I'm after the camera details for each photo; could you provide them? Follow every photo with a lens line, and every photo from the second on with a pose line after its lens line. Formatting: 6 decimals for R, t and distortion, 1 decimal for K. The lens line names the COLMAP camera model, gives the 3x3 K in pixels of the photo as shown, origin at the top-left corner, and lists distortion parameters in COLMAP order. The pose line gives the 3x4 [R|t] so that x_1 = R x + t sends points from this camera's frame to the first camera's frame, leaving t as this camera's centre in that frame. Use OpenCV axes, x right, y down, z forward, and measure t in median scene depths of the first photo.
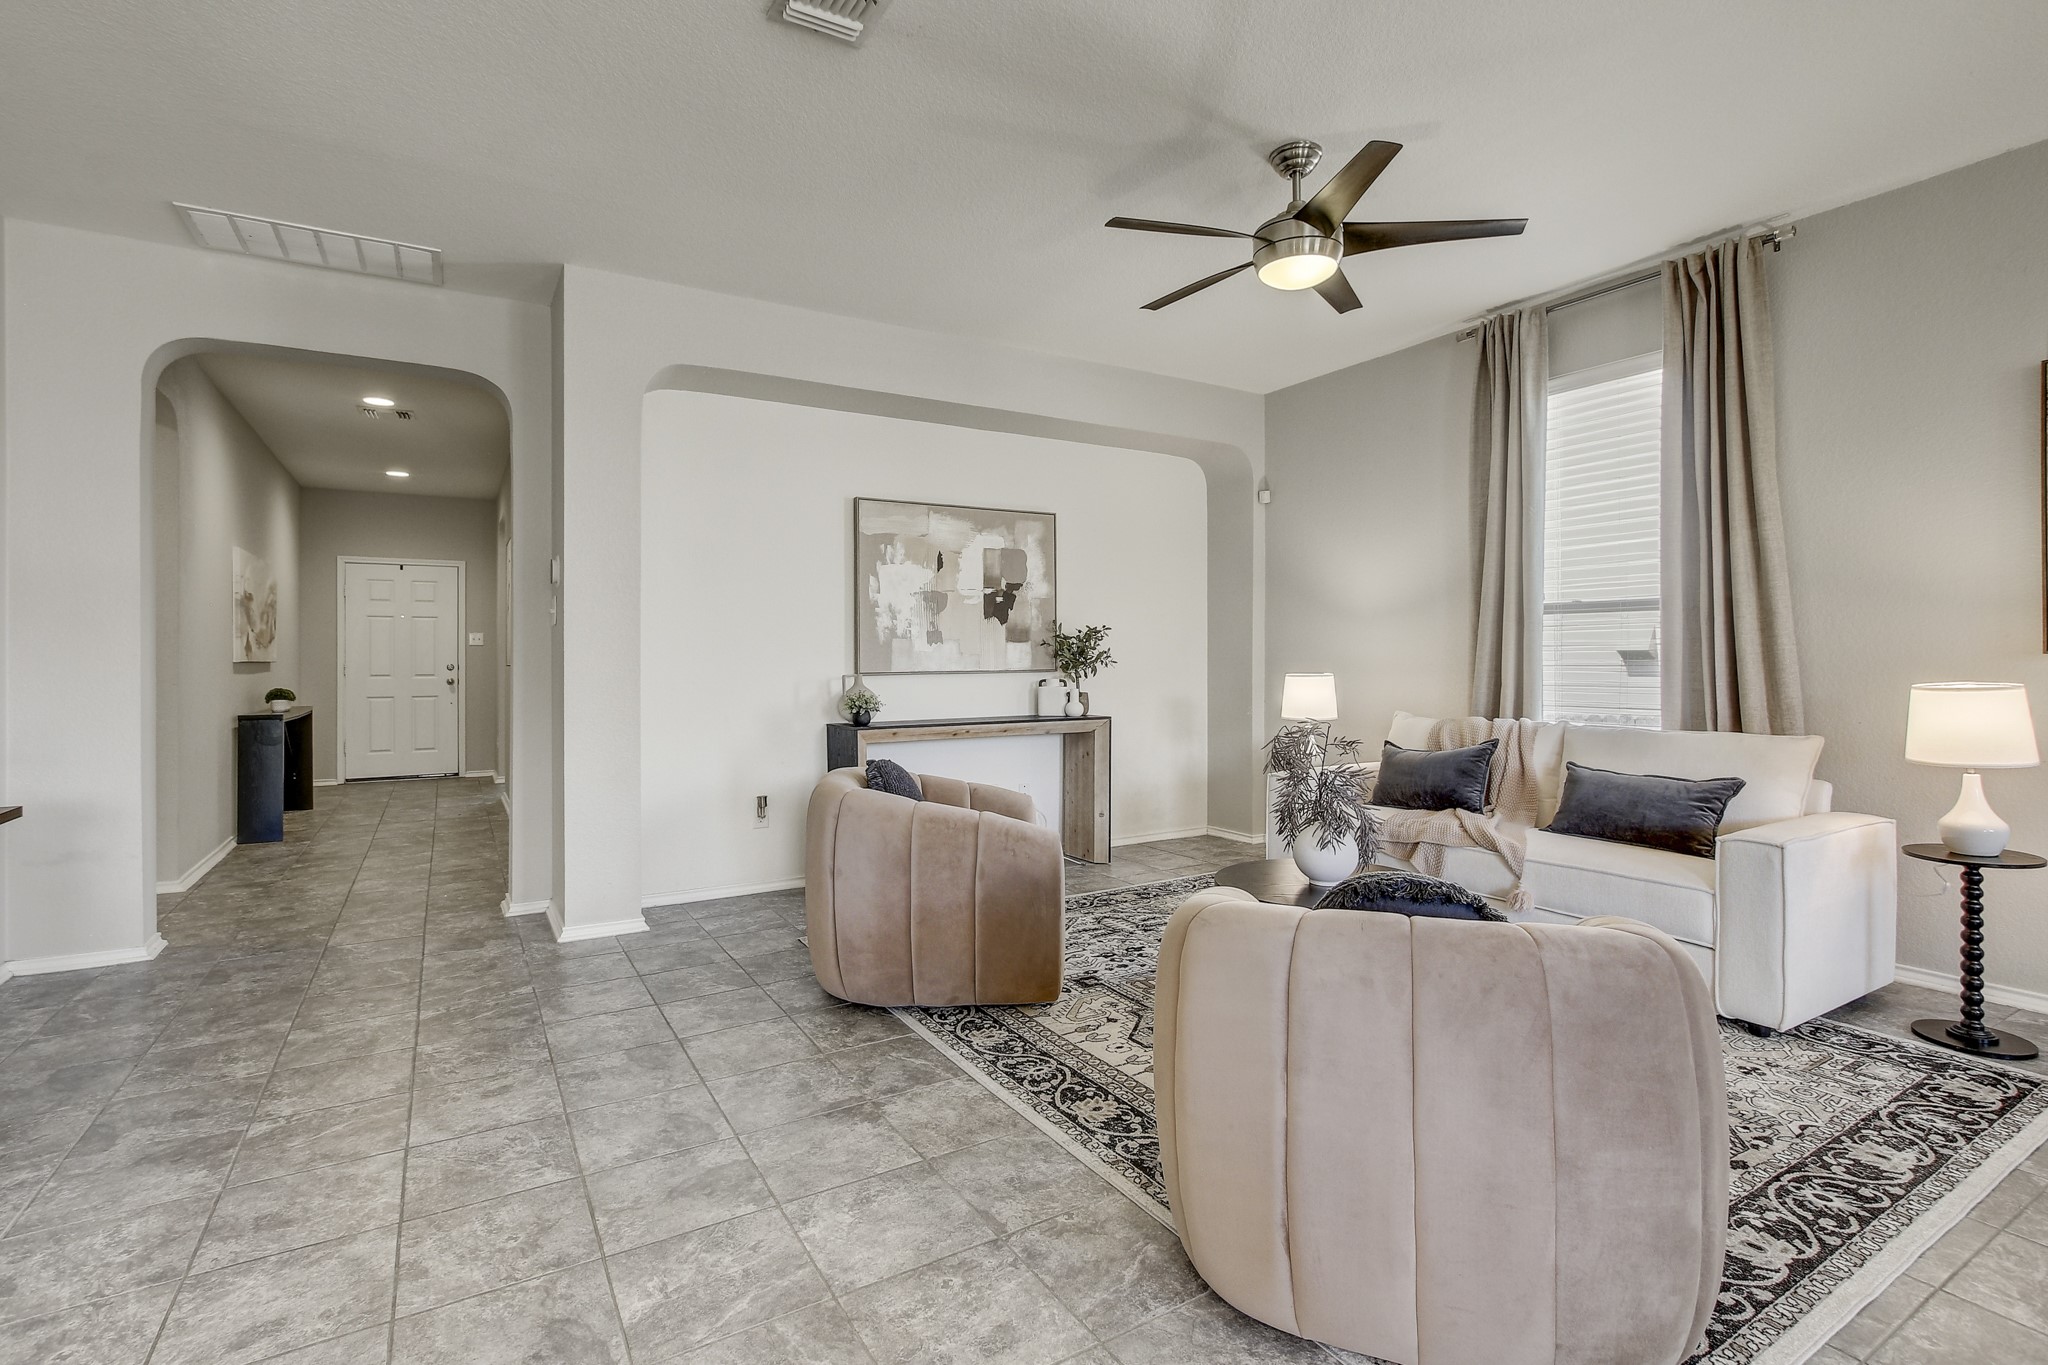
lens RADIAL K [[941.9, 0, 1004.5], [0, 941.9, 665.1], [0, 0, 1]] dist [-0.003321, 0.002327]
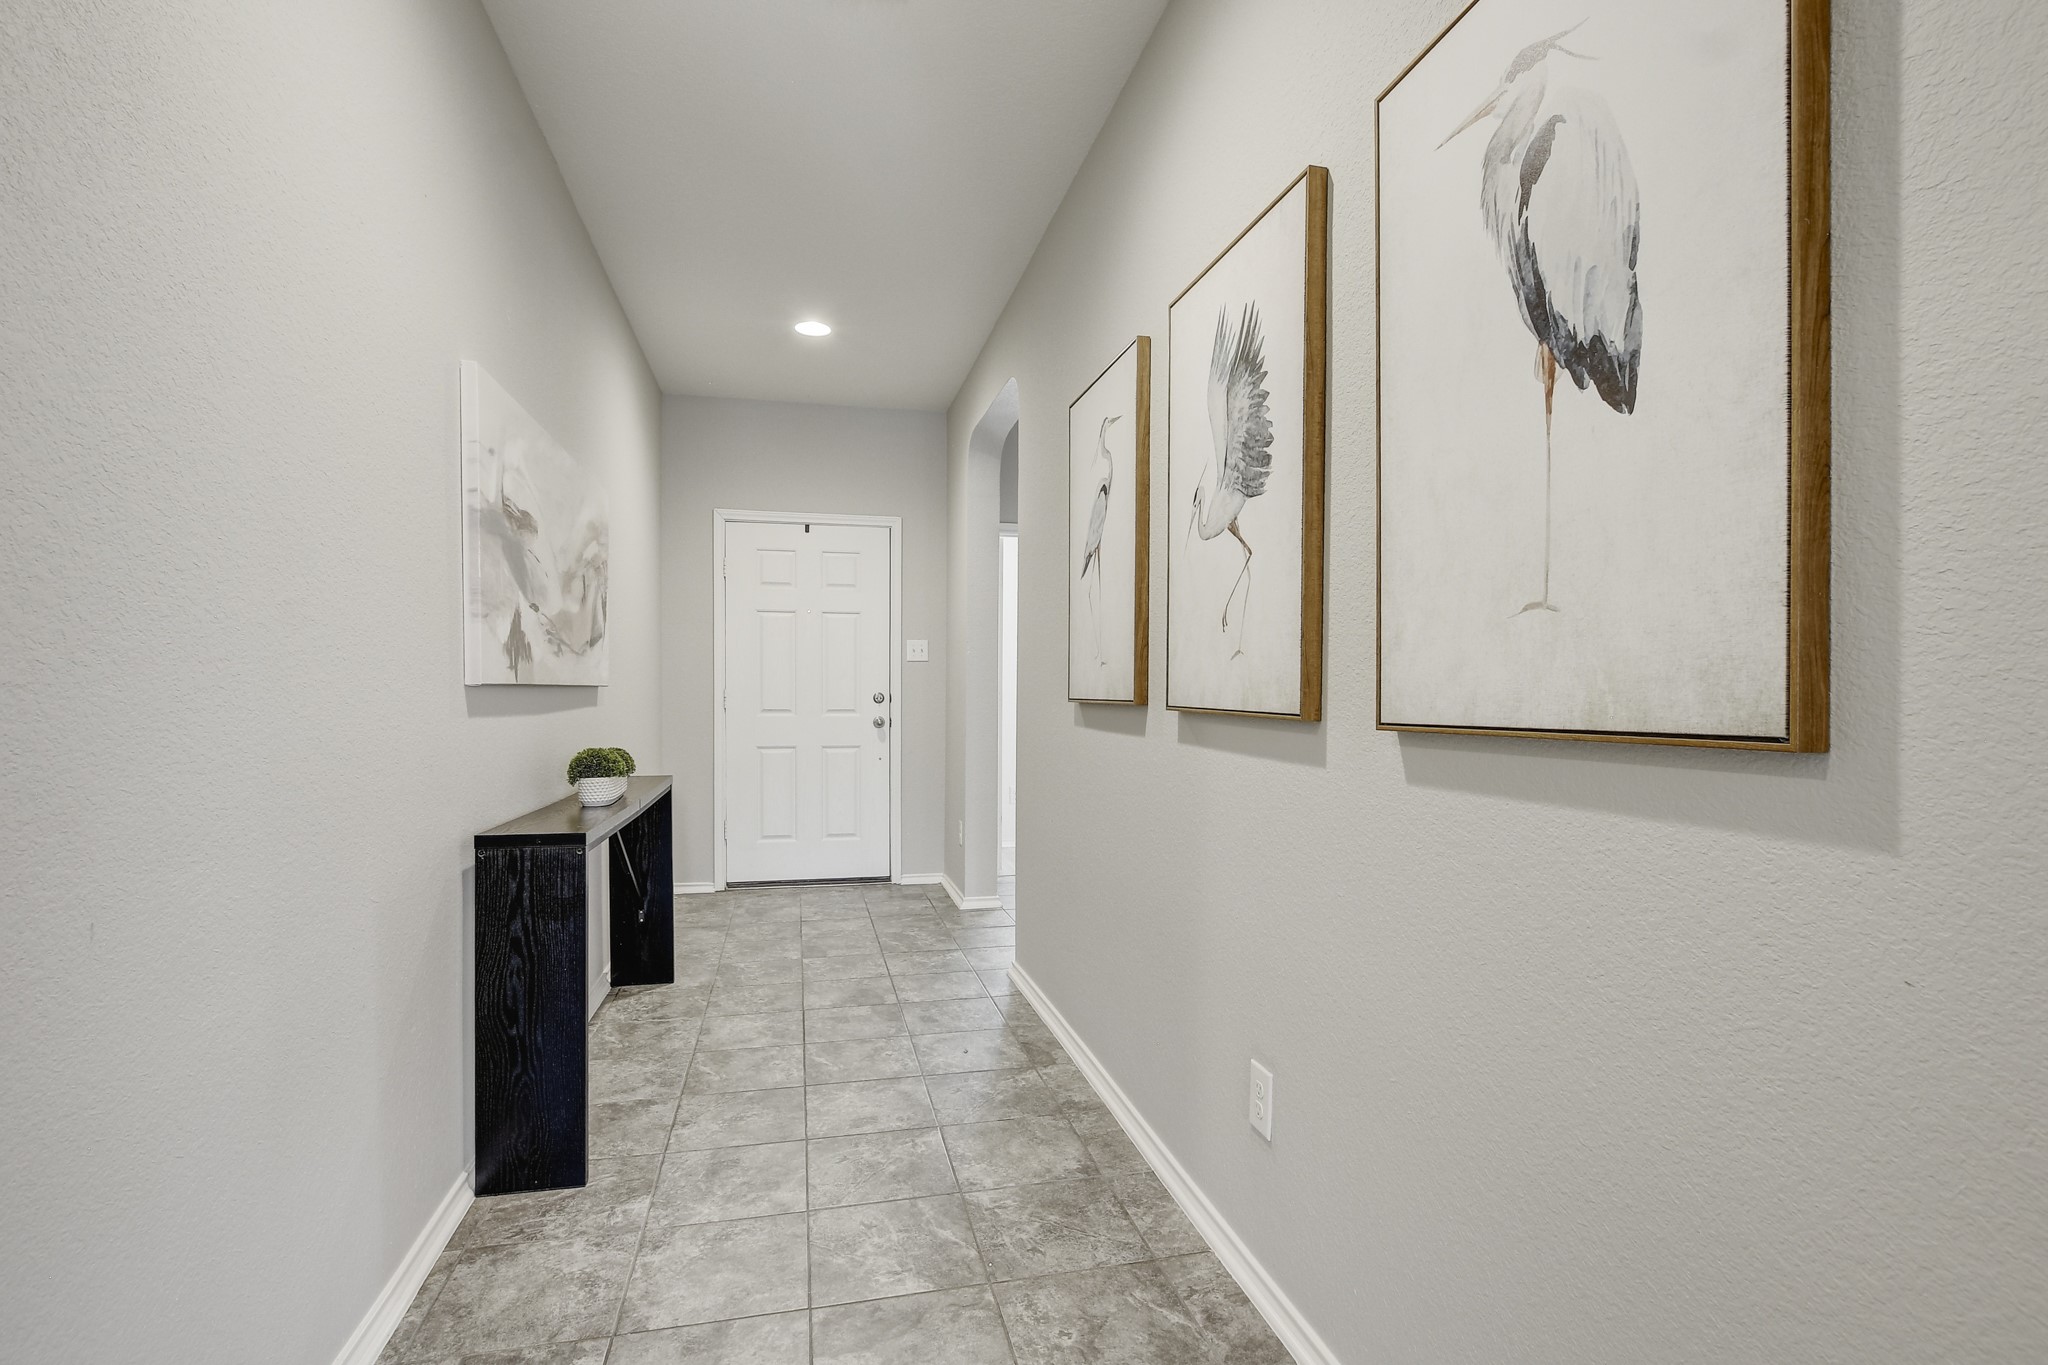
lens RADIAL K [[941.9, 0, 1024.6], [0, 941.9, 690.6], [0, 0, 1]] dist [-0.003321, 0.002327]
pose [[0.956529, -0.007015, -0.291553, -0.439861], [0.005492, 0.999967, -0.006044, 0.002404], [0.291585, 0.004181, 0.956536, 0.616751]]
